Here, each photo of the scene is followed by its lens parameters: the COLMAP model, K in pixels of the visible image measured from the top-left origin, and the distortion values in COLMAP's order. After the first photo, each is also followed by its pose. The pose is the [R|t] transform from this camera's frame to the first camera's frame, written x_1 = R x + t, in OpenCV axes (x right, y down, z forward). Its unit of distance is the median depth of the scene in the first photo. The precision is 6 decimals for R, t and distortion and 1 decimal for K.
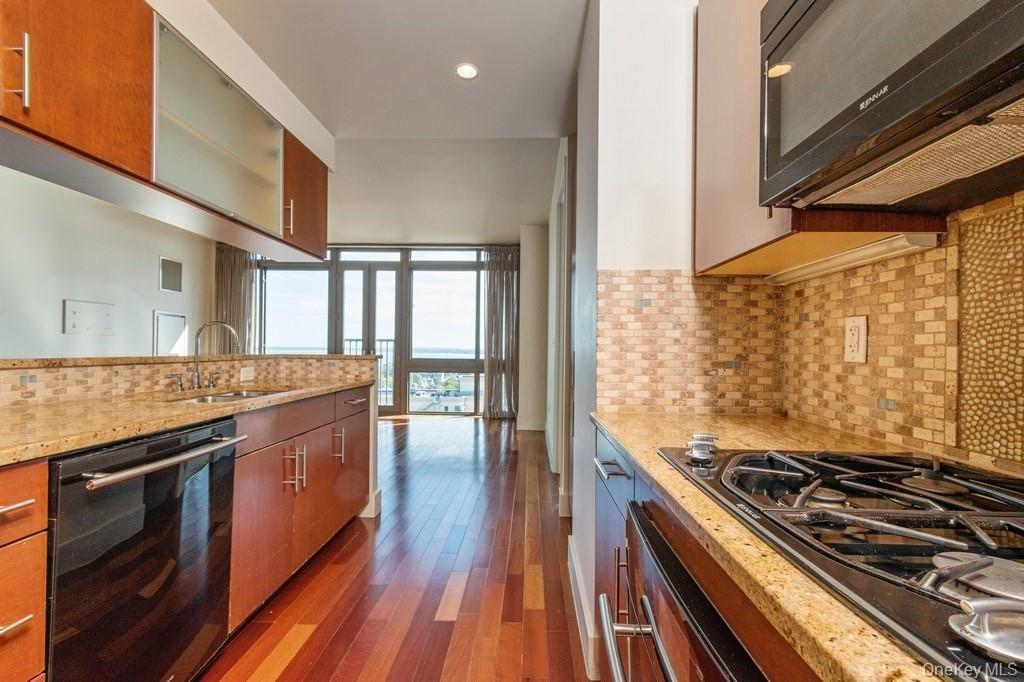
lens RADIAL K [[469.5, 0, 511.1], [0, 469.5, 345.1], [0, 0, 1]] dist [0.001597, 0.000783]
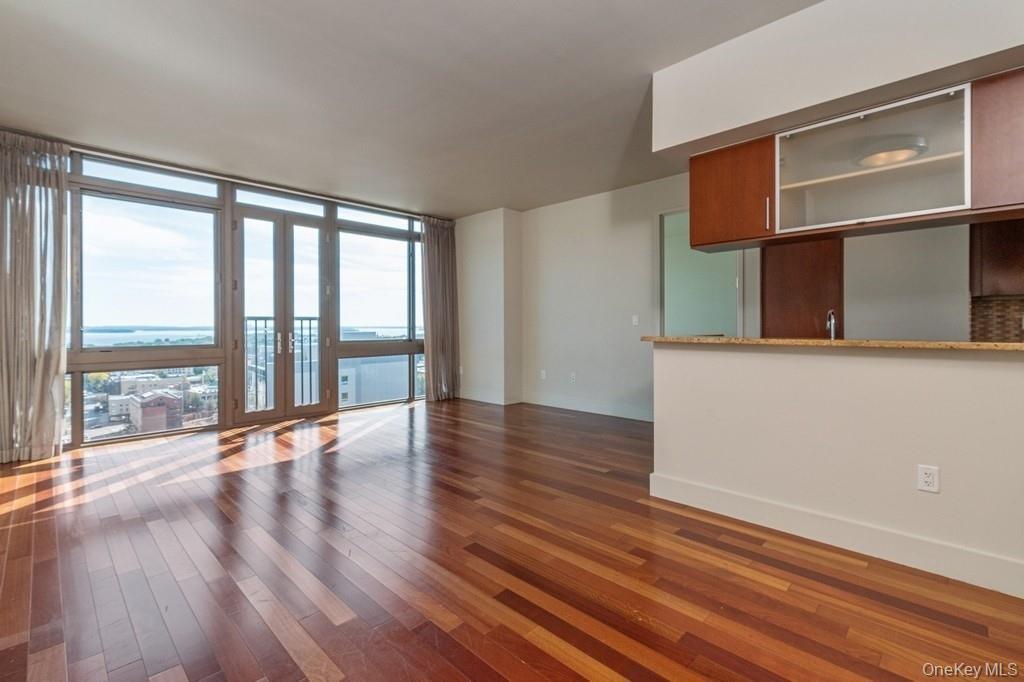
lens RADIAL K [[469.5, 0, 524.0], [0, 469.5, 324.3], [0, 0, 1]] dist [0.001597, 0.000783]
pose [[0.661360, -0.014193, 0.749935, -0.605306], [0.006884, 0.999894, 0.012853, -0.008053], [-0.750037, -0.003338, 0.661387, 0.233798]]
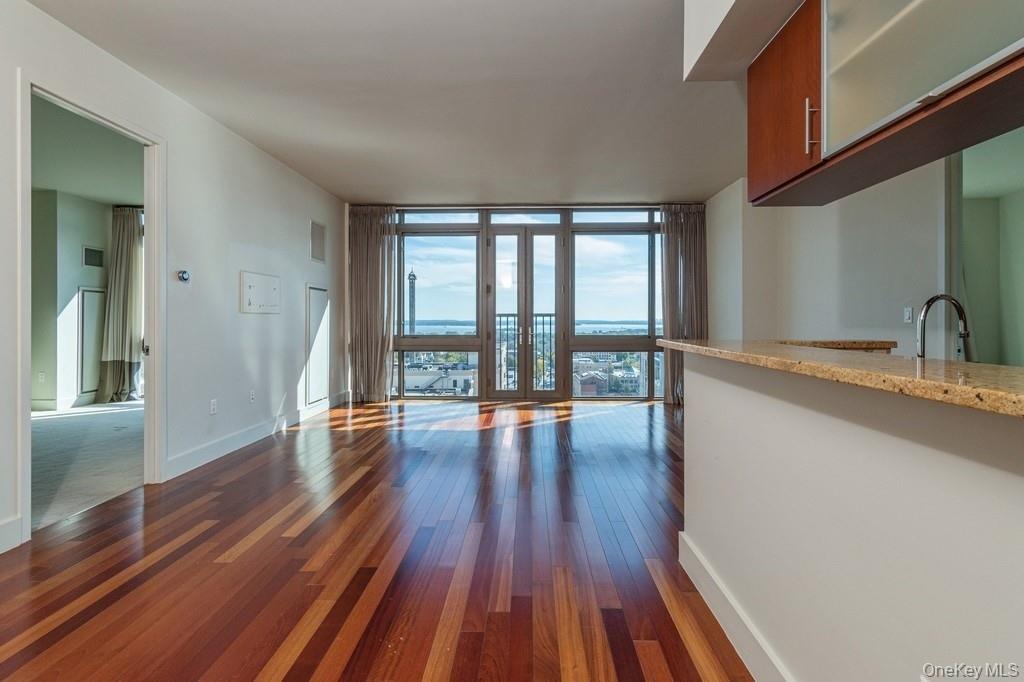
lens RADIAL K [[469.5, 0, 517.2], [0, 469.5, 321.6], [0, 0, 1]] dist [0.001597, 0.000783]
pose [[0.999870, -0.013933, 0.008084, -0.325838], [0.013858, 0.999861, 0.009279, -0.006568], [-0.008212, -0.009166, 0.999924, 0.128238]]
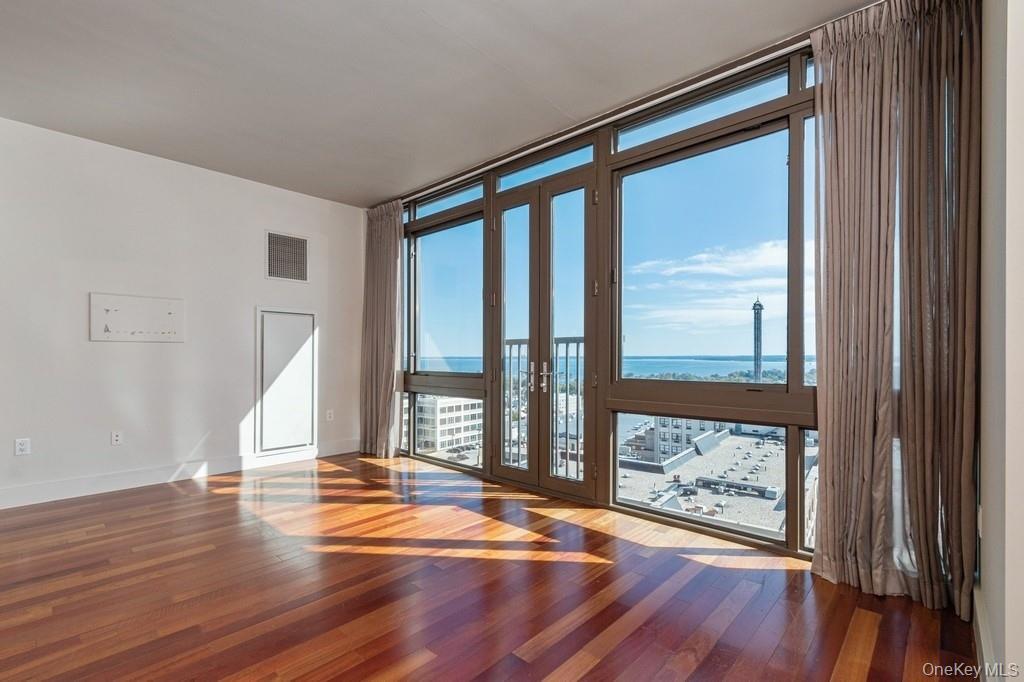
lens RADIAL K [[469.5, 0, 505.1], [0, 469.5, 357.4], [0, 0, 1]] dist [0.001597, 0.000783]
pose [[0.751962, -0.008876, -0.659147, -0.005696], [0.012179, 0.999926, 0.000429, 0.005718], [0.659094, -0.008351, 0.752014, 0.603689]]
